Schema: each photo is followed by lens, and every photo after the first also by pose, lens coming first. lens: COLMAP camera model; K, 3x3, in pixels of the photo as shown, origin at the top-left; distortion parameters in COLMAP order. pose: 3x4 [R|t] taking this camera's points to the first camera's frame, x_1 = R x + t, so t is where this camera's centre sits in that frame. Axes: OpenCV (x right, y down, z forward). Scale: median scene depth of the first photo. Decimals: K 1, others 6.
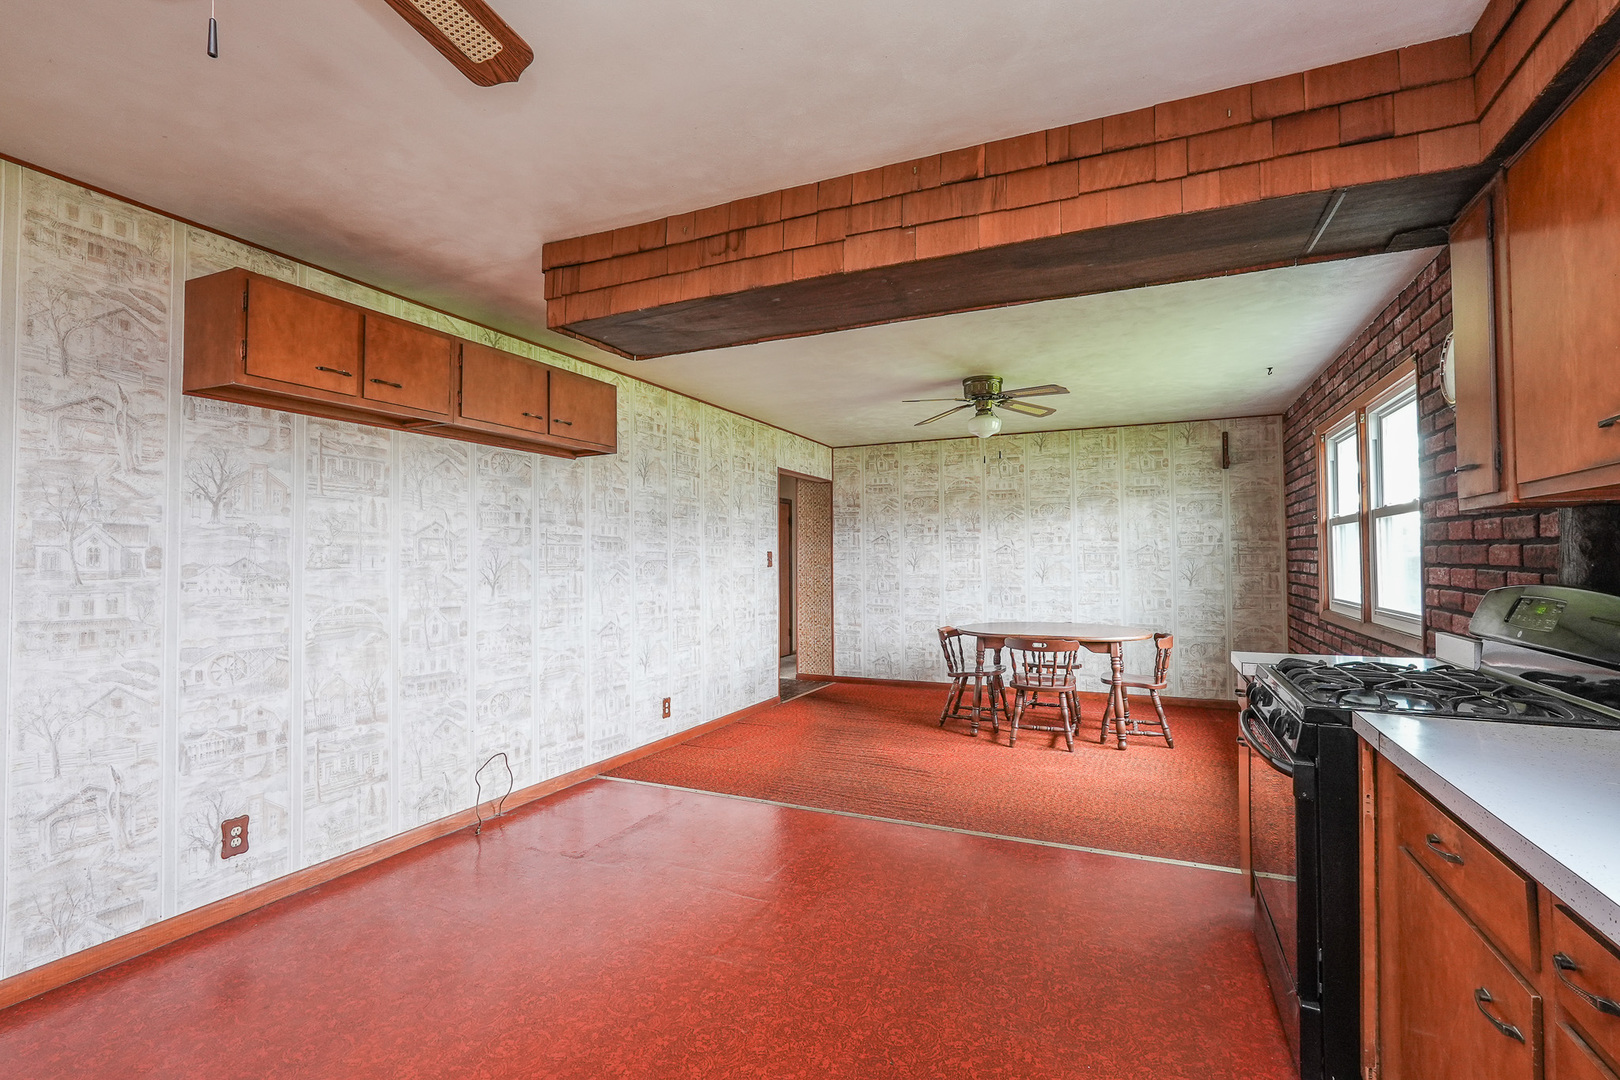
lens RADIAL K [[739.7, 0, 807.5], [0, 739.7, 545.2], [0, 0, 1]] dist [-0.018830, 0.008912]
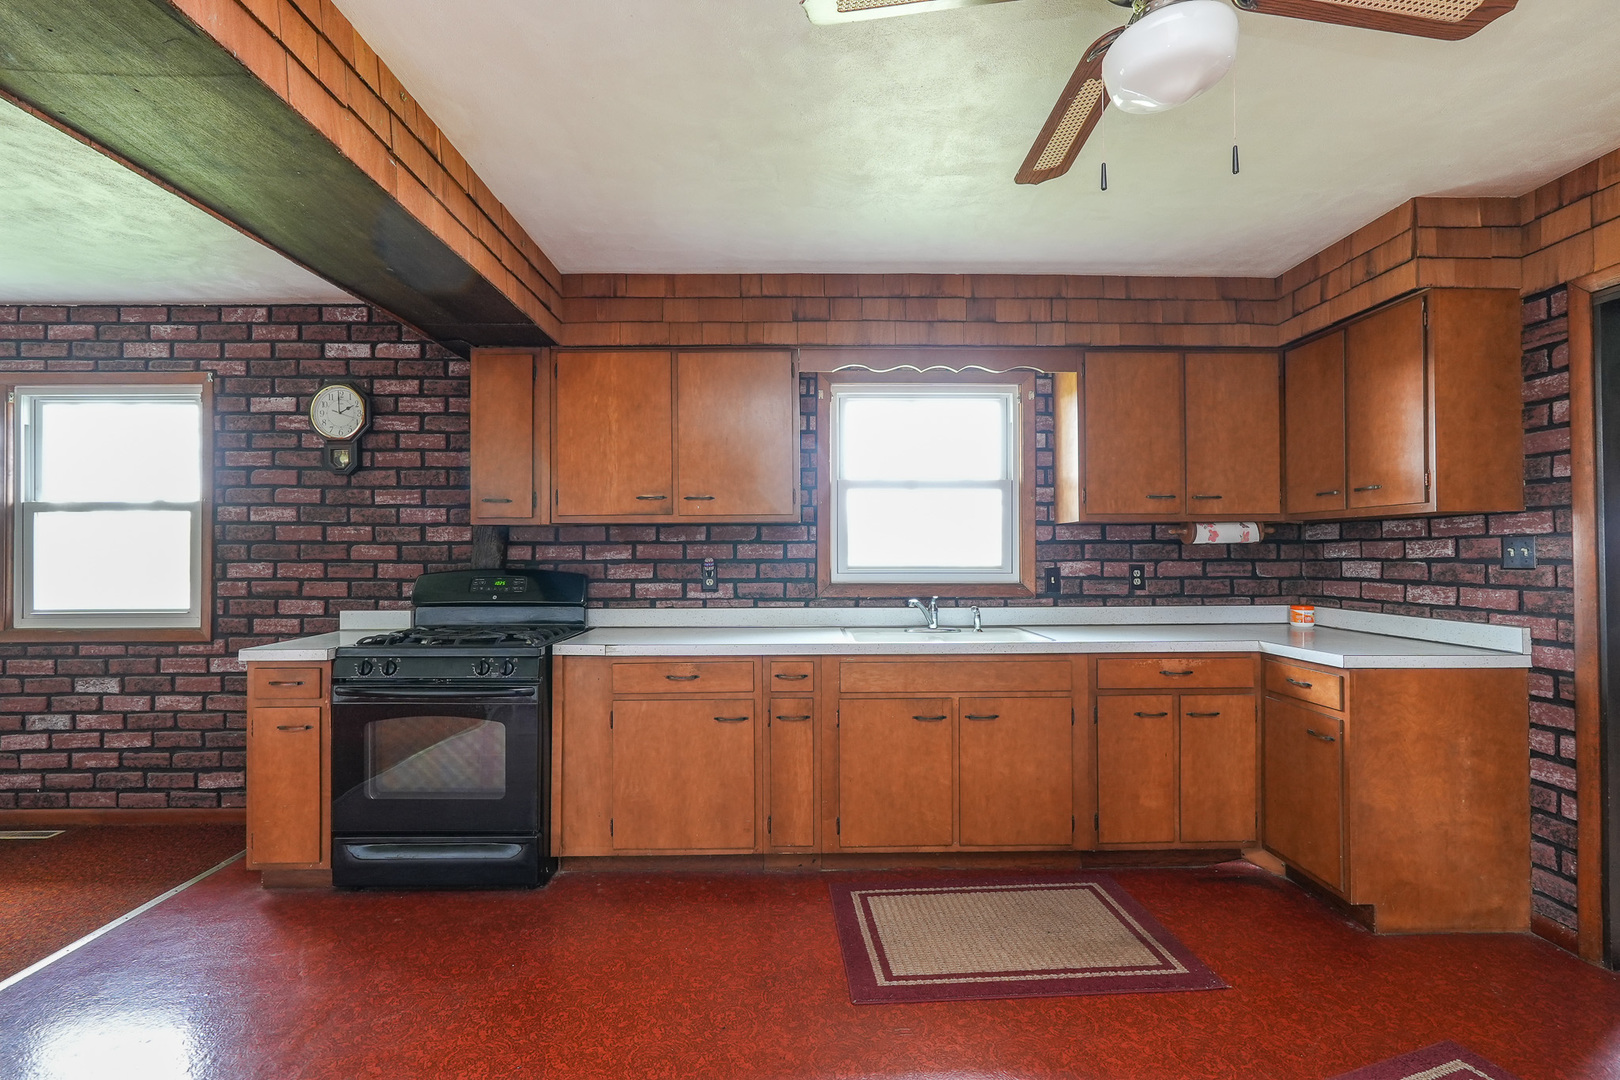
lens RADIAL K [[739.7, 0, 809.9], [0, 739.7, 543.2], [0, 0, 1]] dist [-0.018830, 0.008912]
pose [[-0.427160, 0.016118, 0.904032, -0.398209], [-0.011456, 0.999664, -0.023236, 0.010365], [-0.904103, -0.020282, -0.426832, 0.454255]]
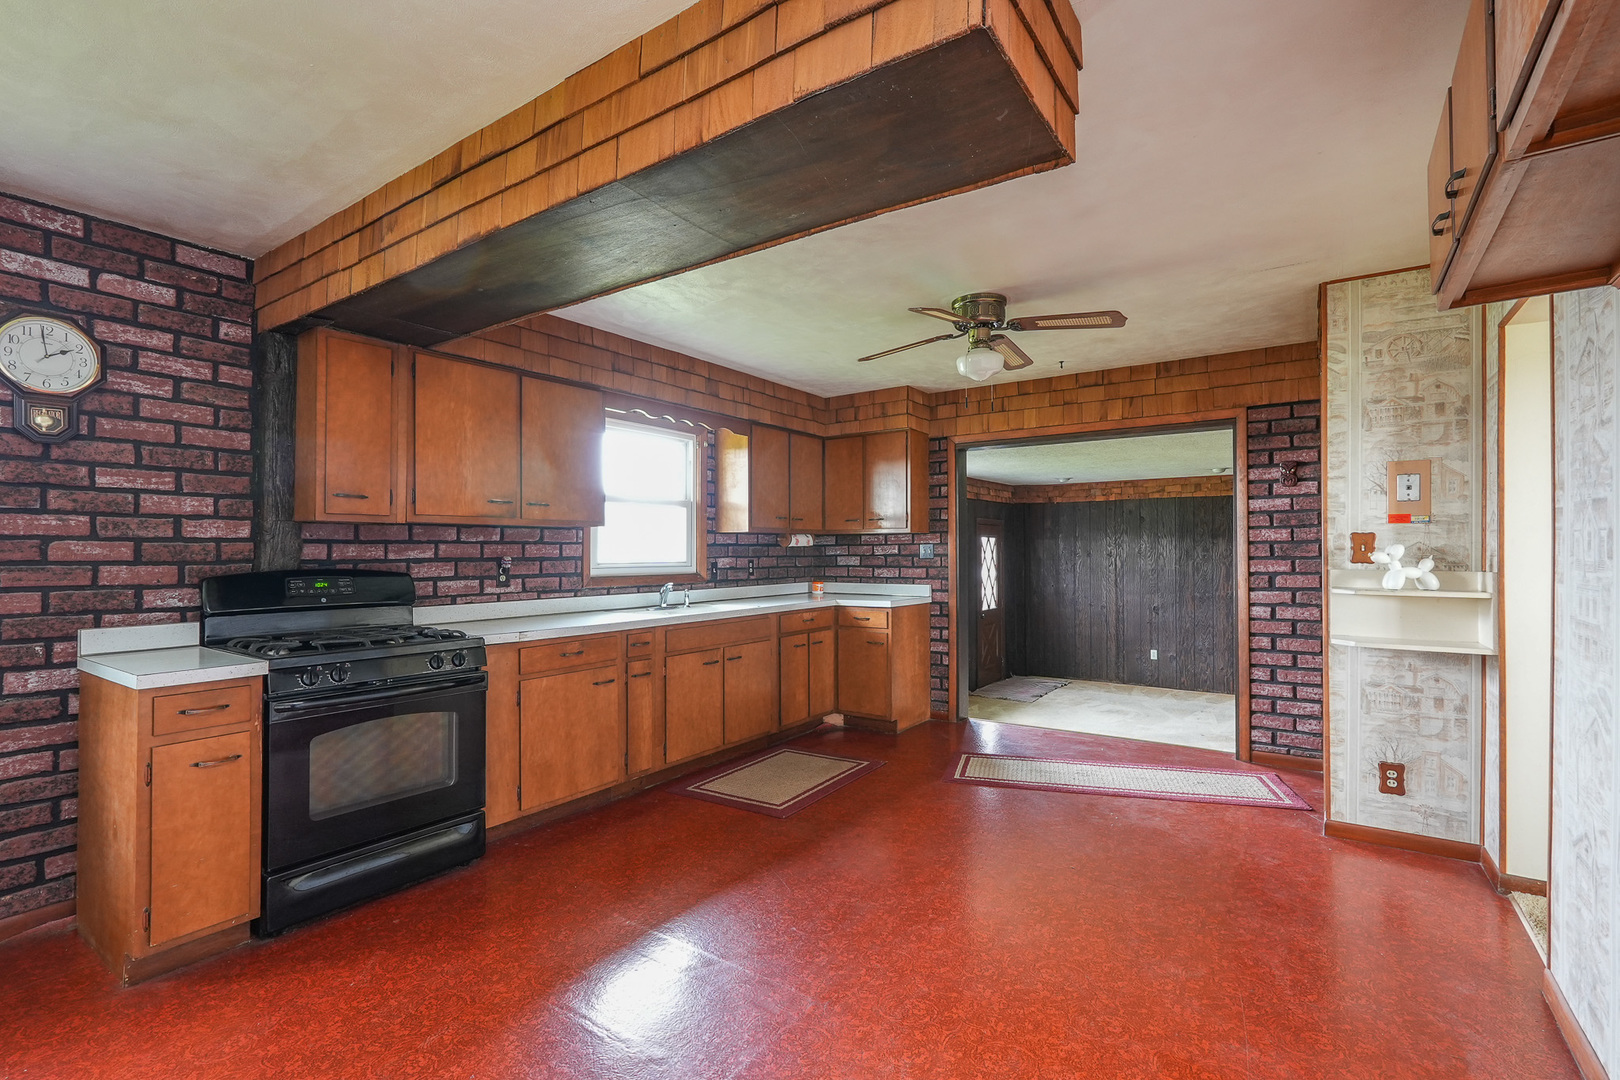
lens RADIAL K [[739.7, 0, 808.5], [0, 739.7, 543.3], [0, 0, 1]] dist [-0.018830, 0.008912]
pose [[-0.983035, 0.007877, 0.183251, -0.154960], [0.002748, 0.999598, -0.028226, 0.019201], [-0.183400, -0.027243, -0.982661, 1.010011]]
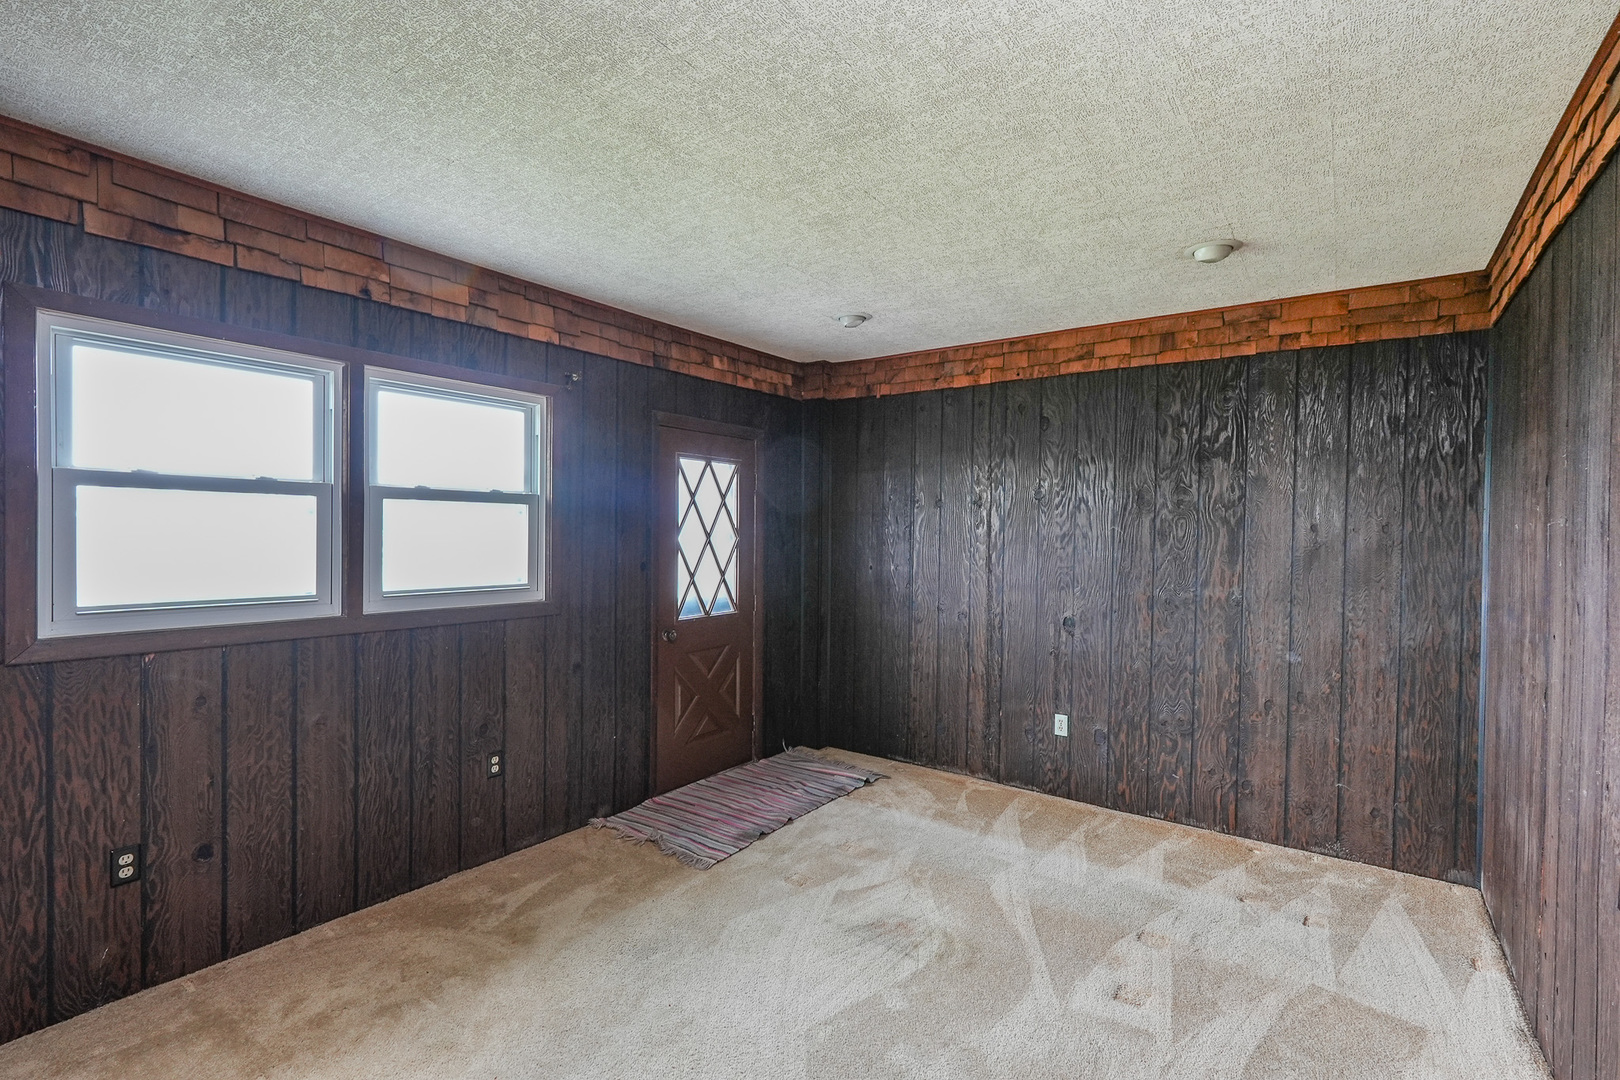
lens RADIAL K [[739.7, 0, 809.0], [0, 739.7, 540.1], [0, 0, 1]] dist [-0.018830, 0.008912]
pose [[-0.979706, -0.011681, 0.200101, -0.603526], [-0.011813, 0.999930, 0.000532, 0.046950], [-0.200094, -0.001842, -0.979775, -0.251190]]
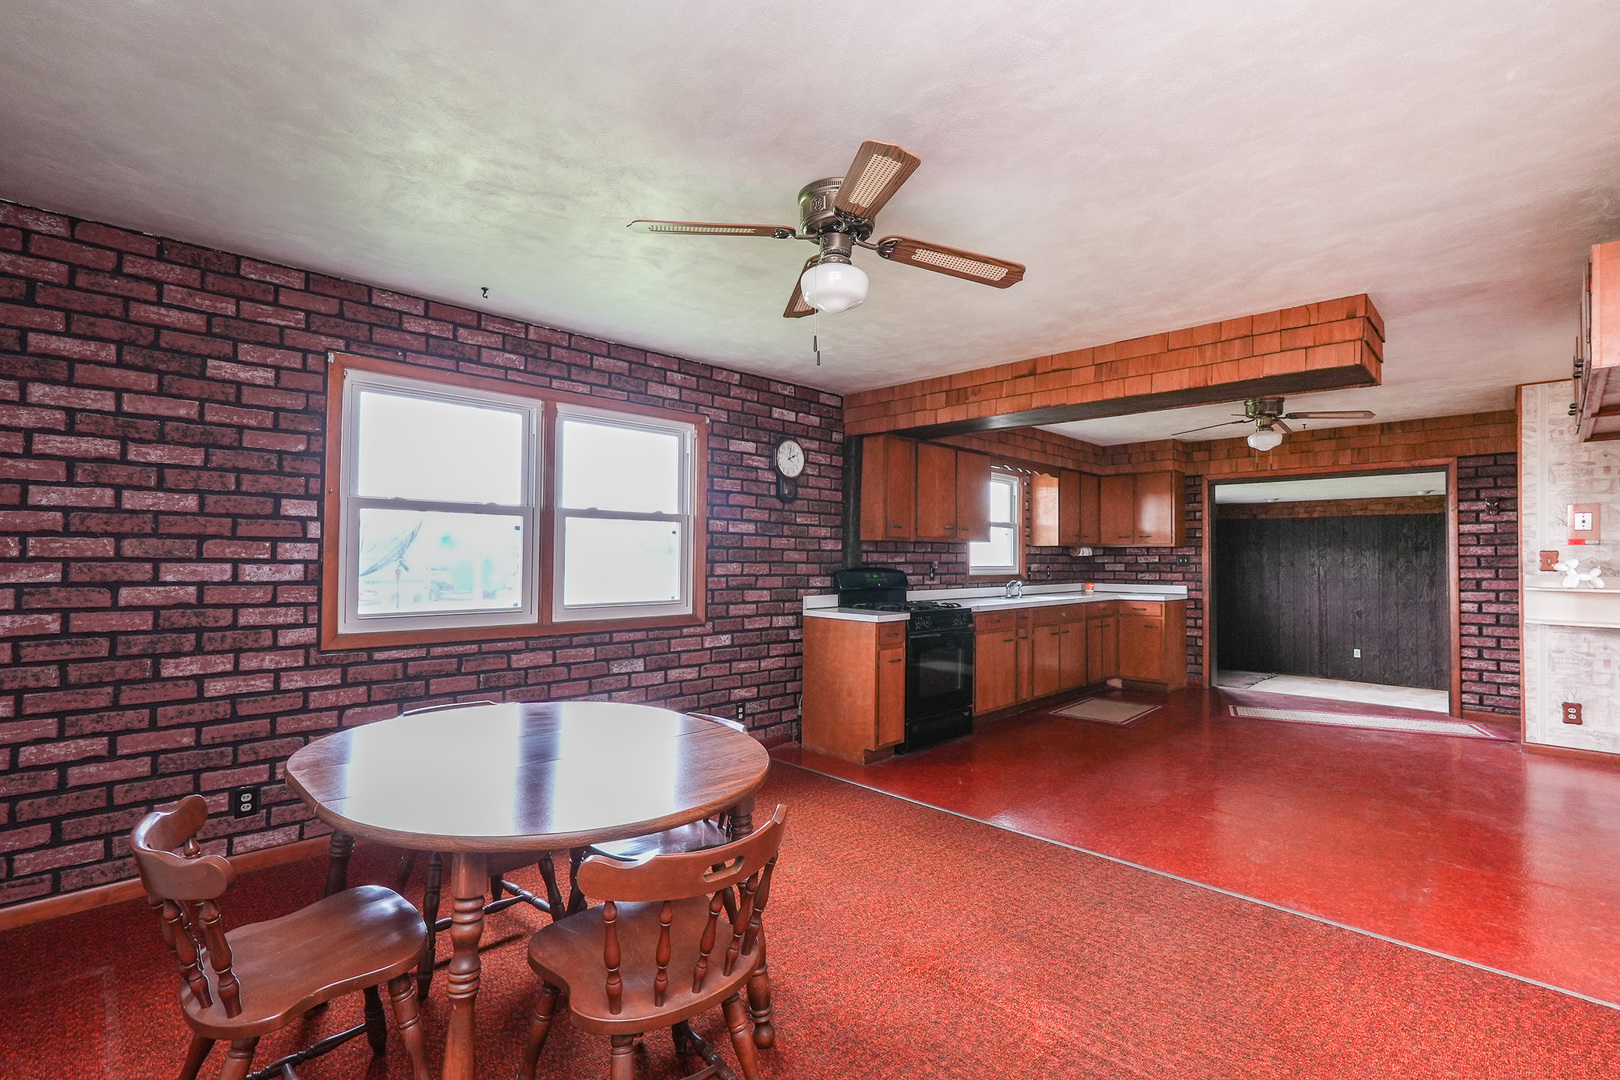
lens RADIAL K [[739.7, 0, 808.1], [0, 739.7, 541.0], [0, 0, 1]] dist [-0.018830, 0.008912]
pose [[-0.936645, 0.005447, 0.350237, 0.092822], [-0.009427, 0.999125, -0.040749, 0.030042], [-0.350152, -0.041469, -0.935774, 1.608909]]
